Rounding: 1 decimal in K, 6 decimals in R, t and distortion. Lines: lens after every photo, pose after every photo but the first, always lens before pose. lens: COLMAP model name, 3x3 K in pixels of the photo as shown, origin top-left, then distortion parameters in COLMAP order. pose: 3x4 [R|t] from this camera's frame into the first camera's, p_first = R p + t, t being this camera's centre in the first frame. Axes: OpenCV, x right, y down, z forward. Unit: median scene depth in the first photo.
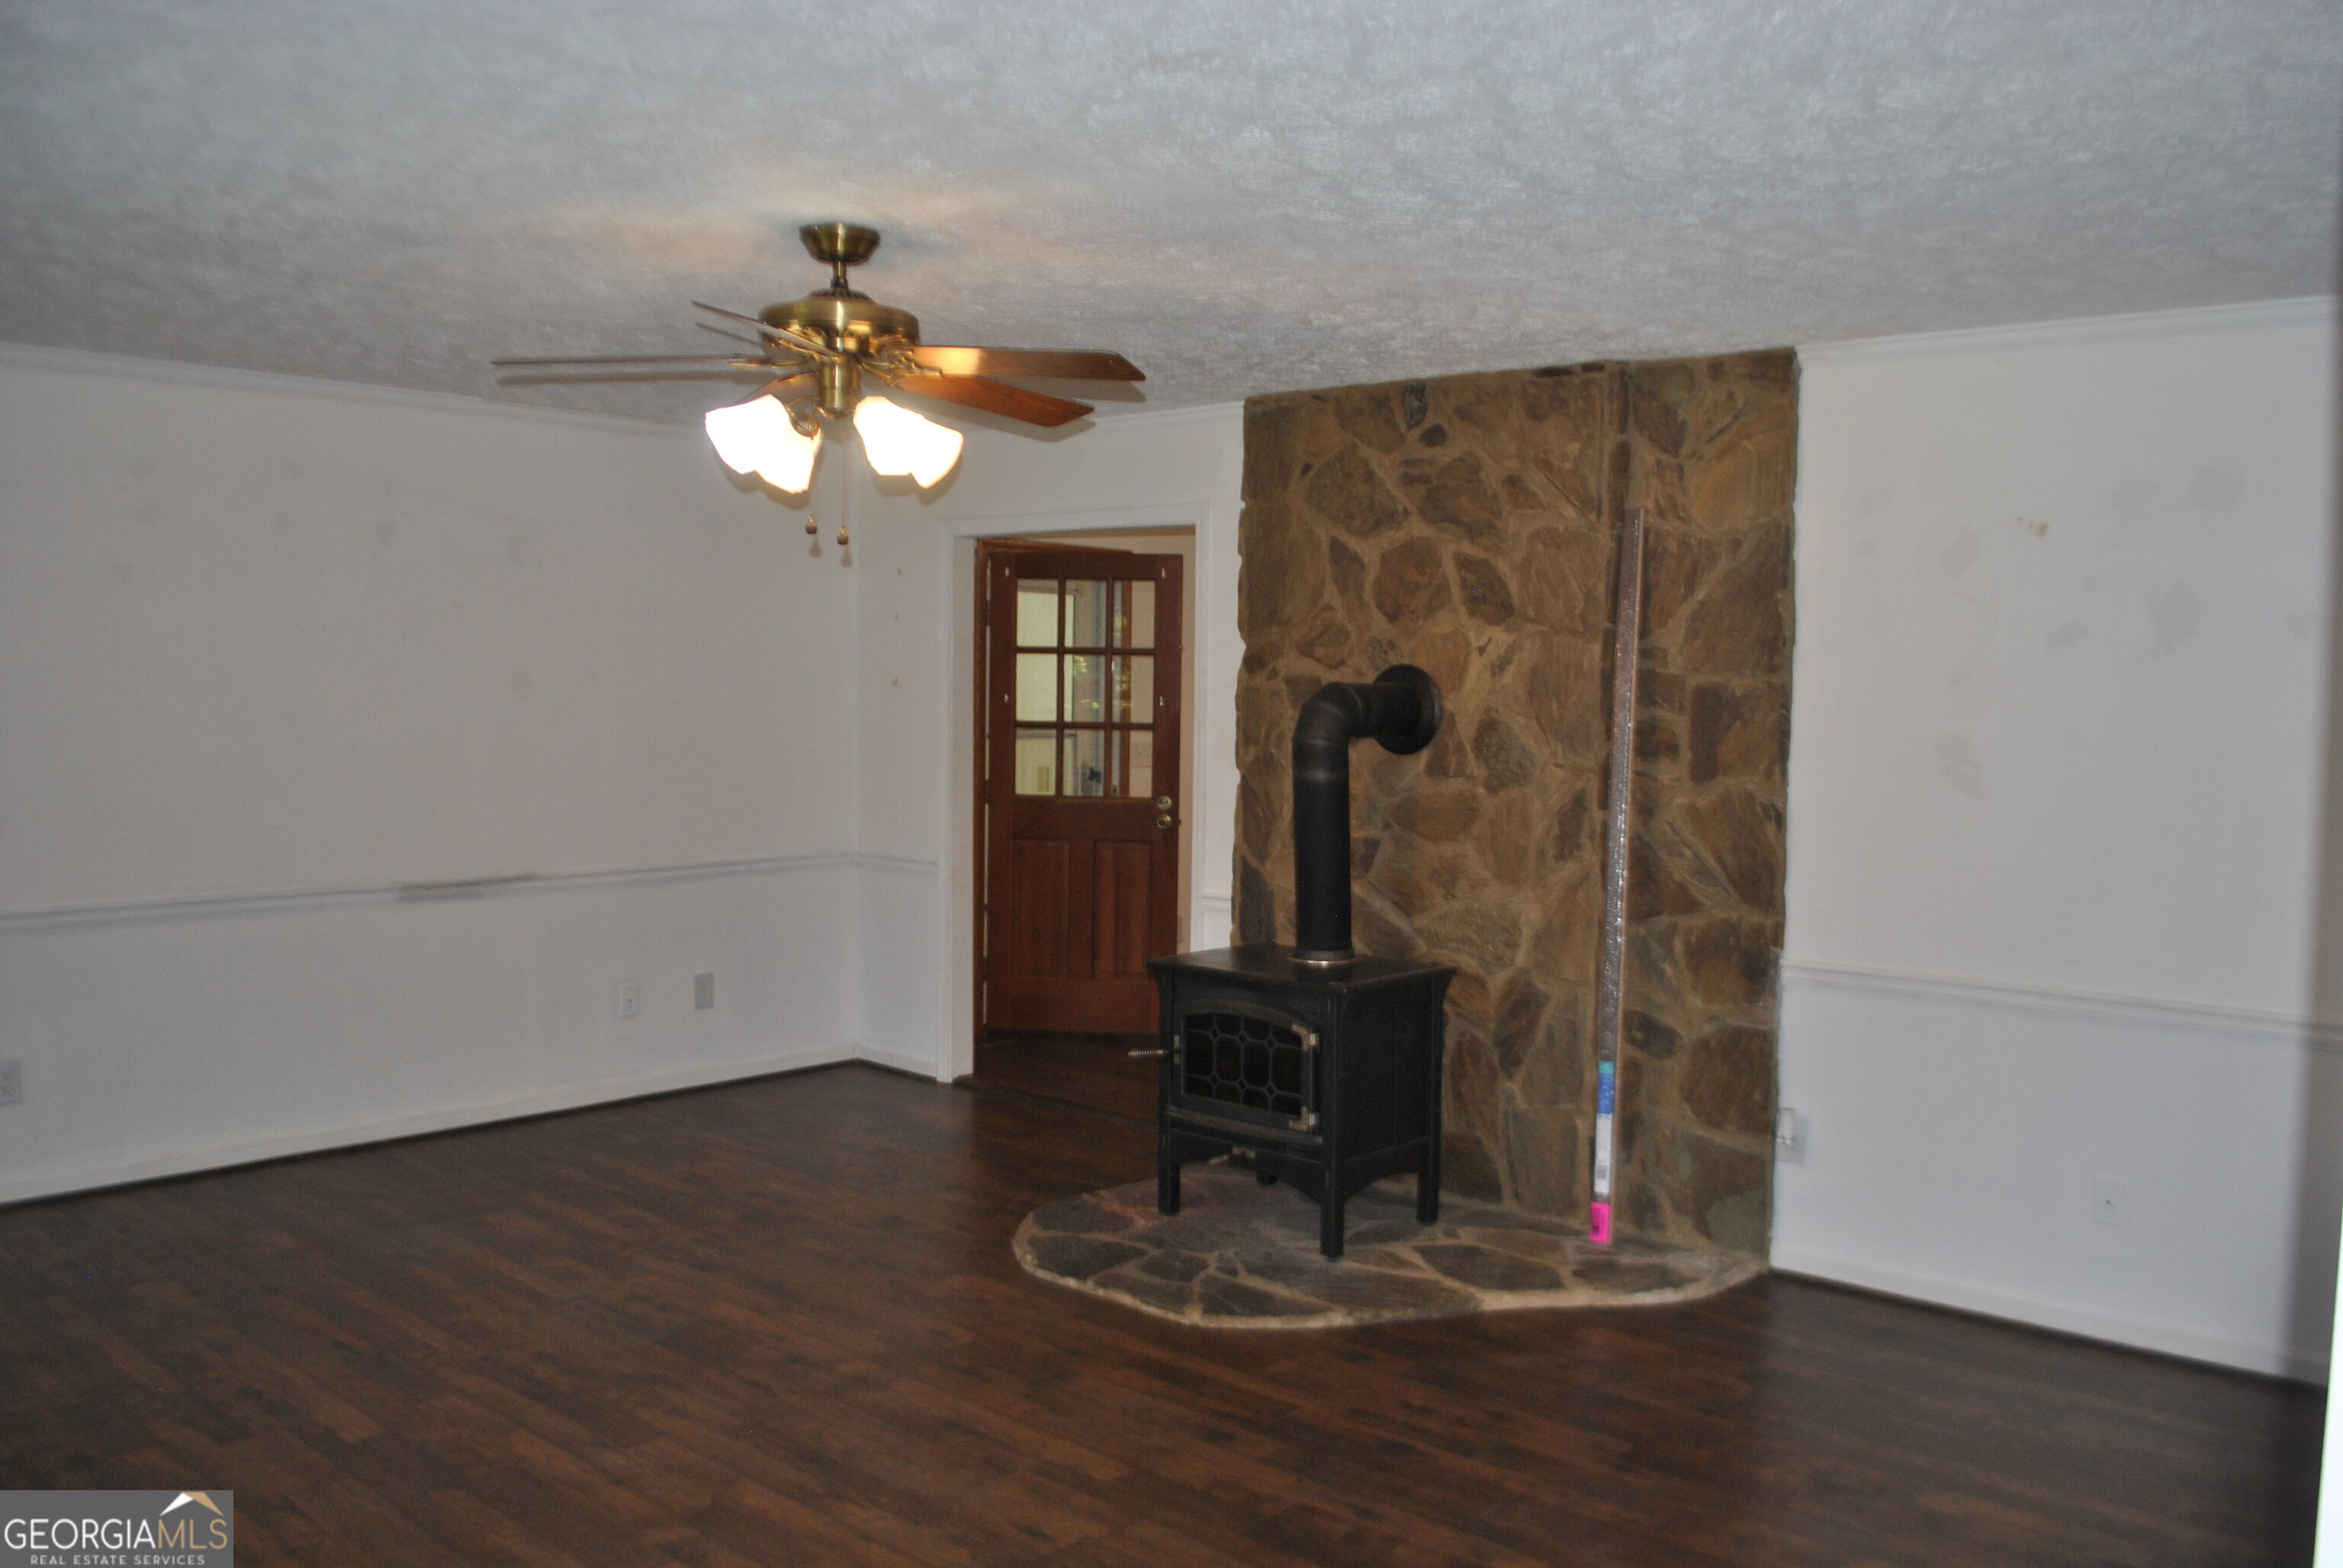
lens RADIAL K [[1932.4, 0, 1233.2], [0, 1932.4, 780.7], [0, 0, 1]] dist [-0.097159, -0.004671]
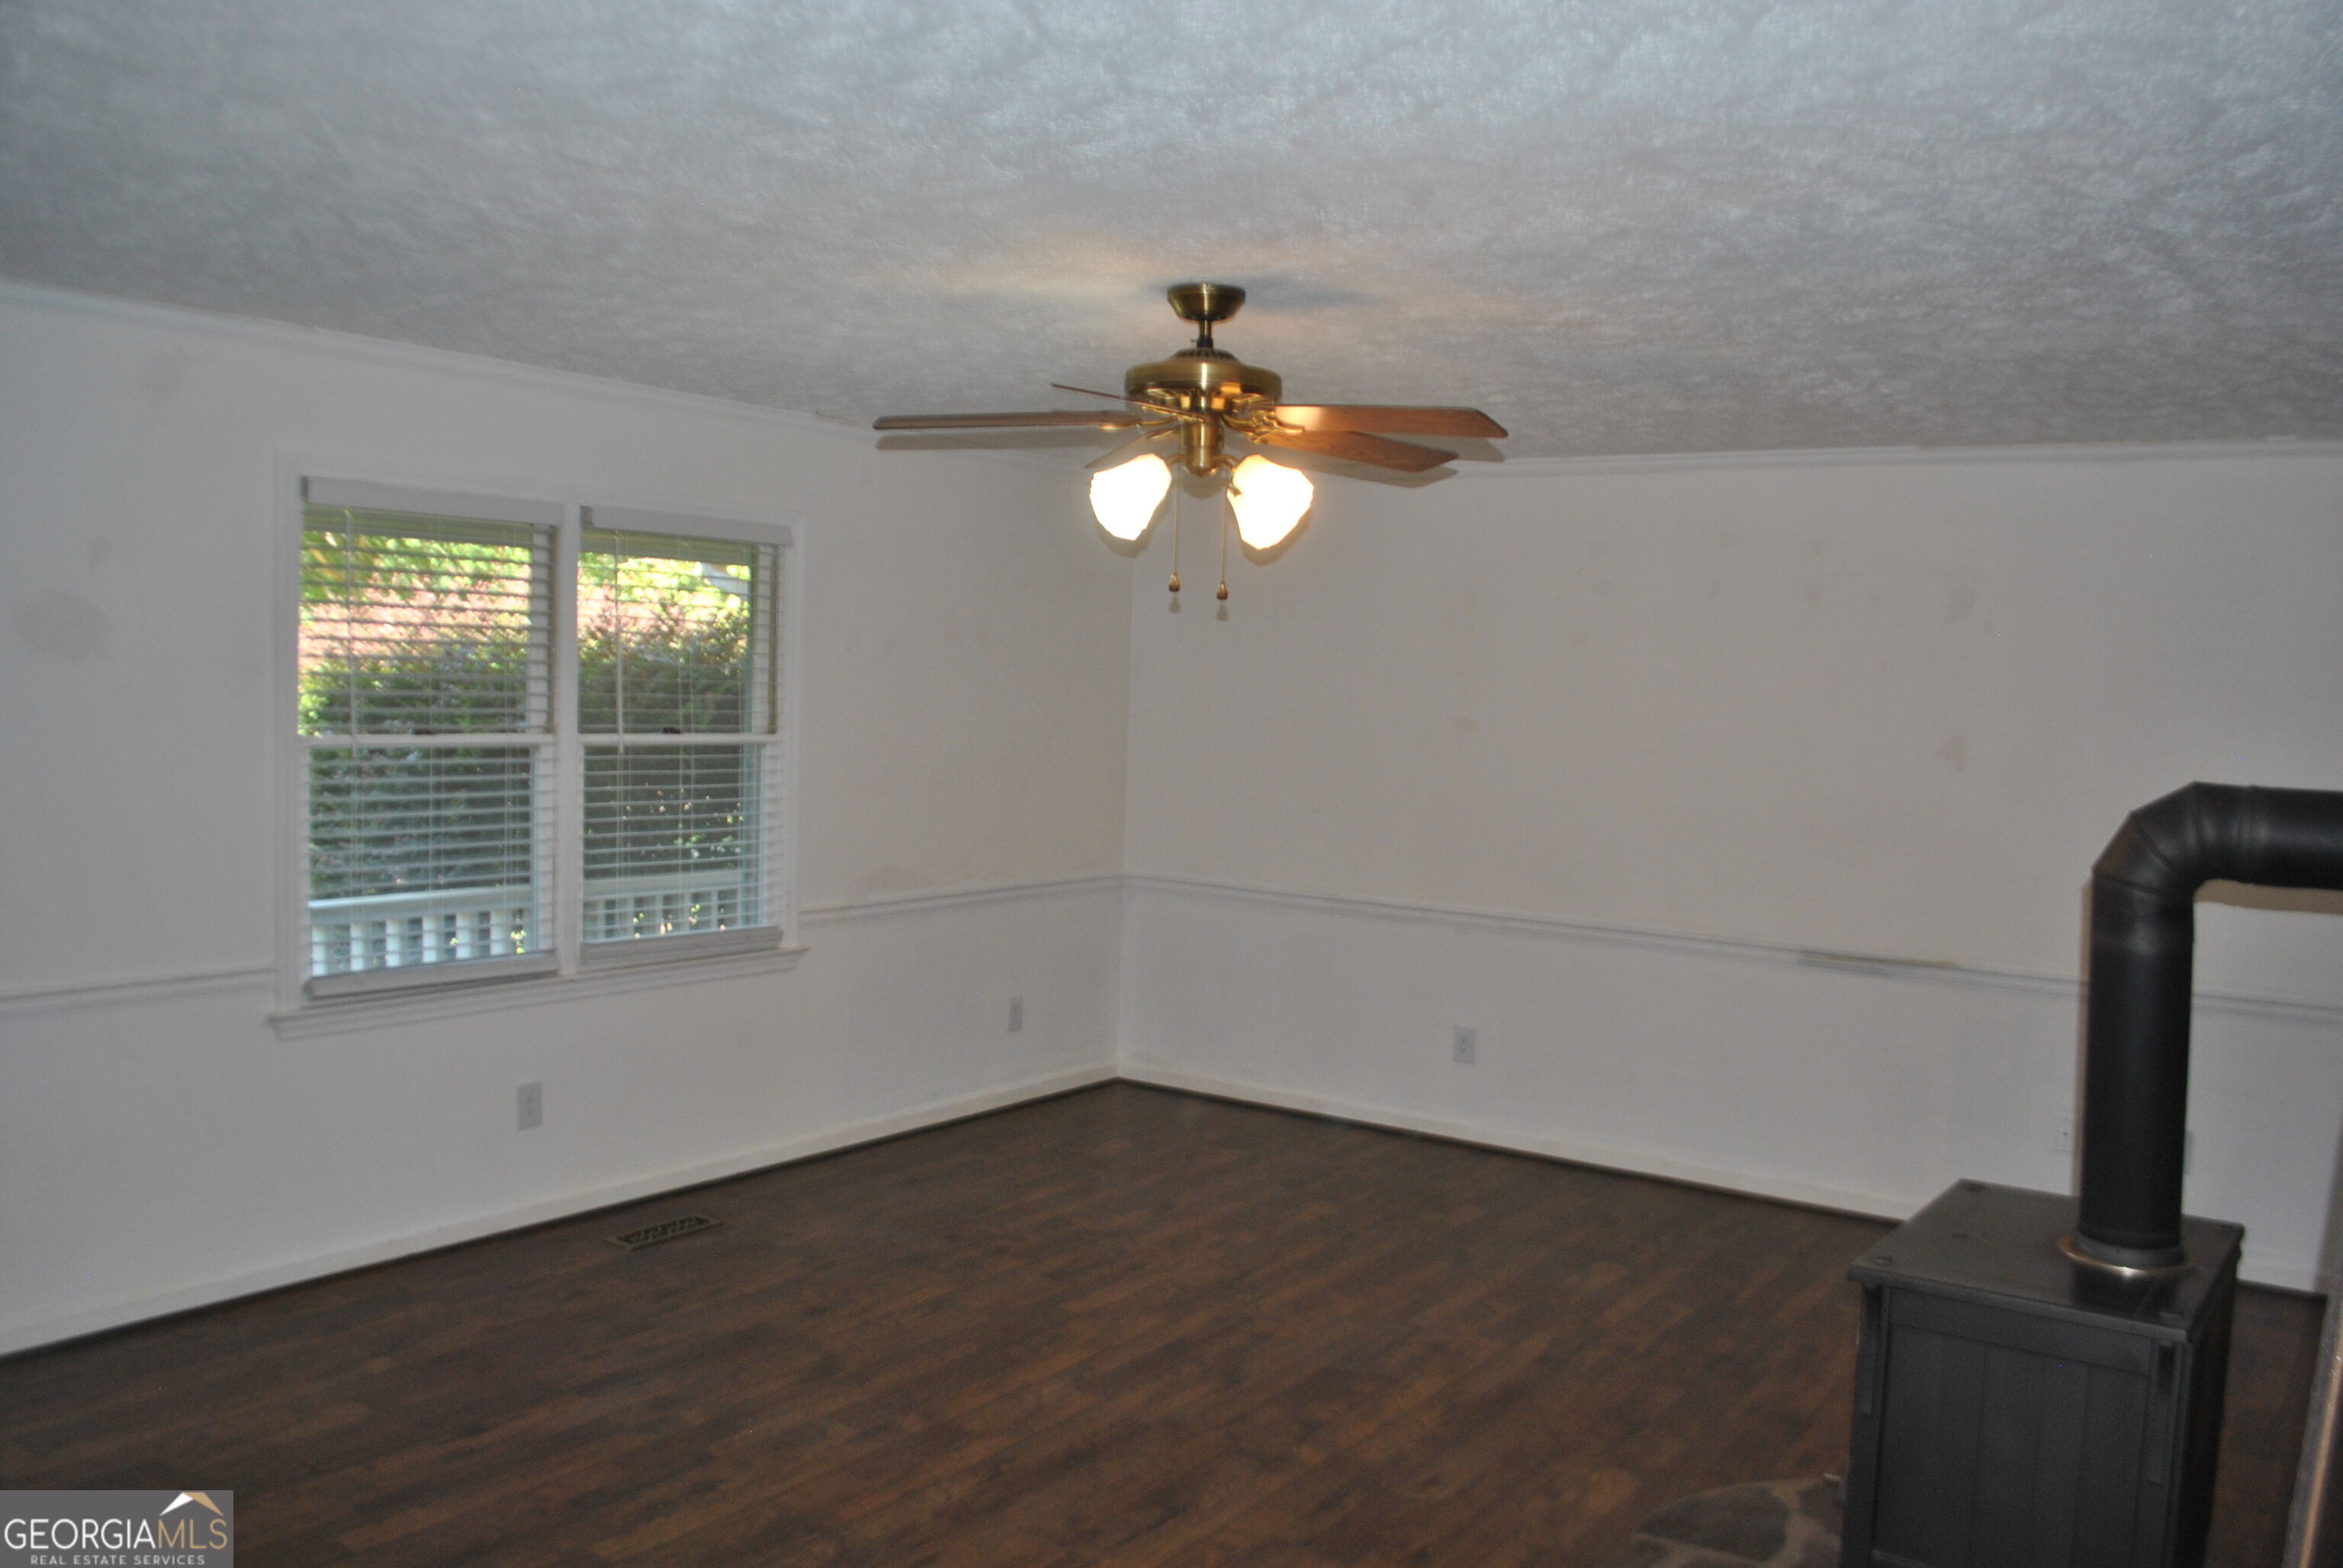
lens RADIAL K [[1932.4, 0, 1233.2], [0, 1932.4, 780.7], [0, 0, 1]] dist [-0.097159, -0.004671]
pose [[0.114357, 0.056514, -0.991831, 0.787077], [-0.097528, 0.994197, 0.045404, -0.074226], [0.988641, 0.091539, 0.119205, 0.880444]]
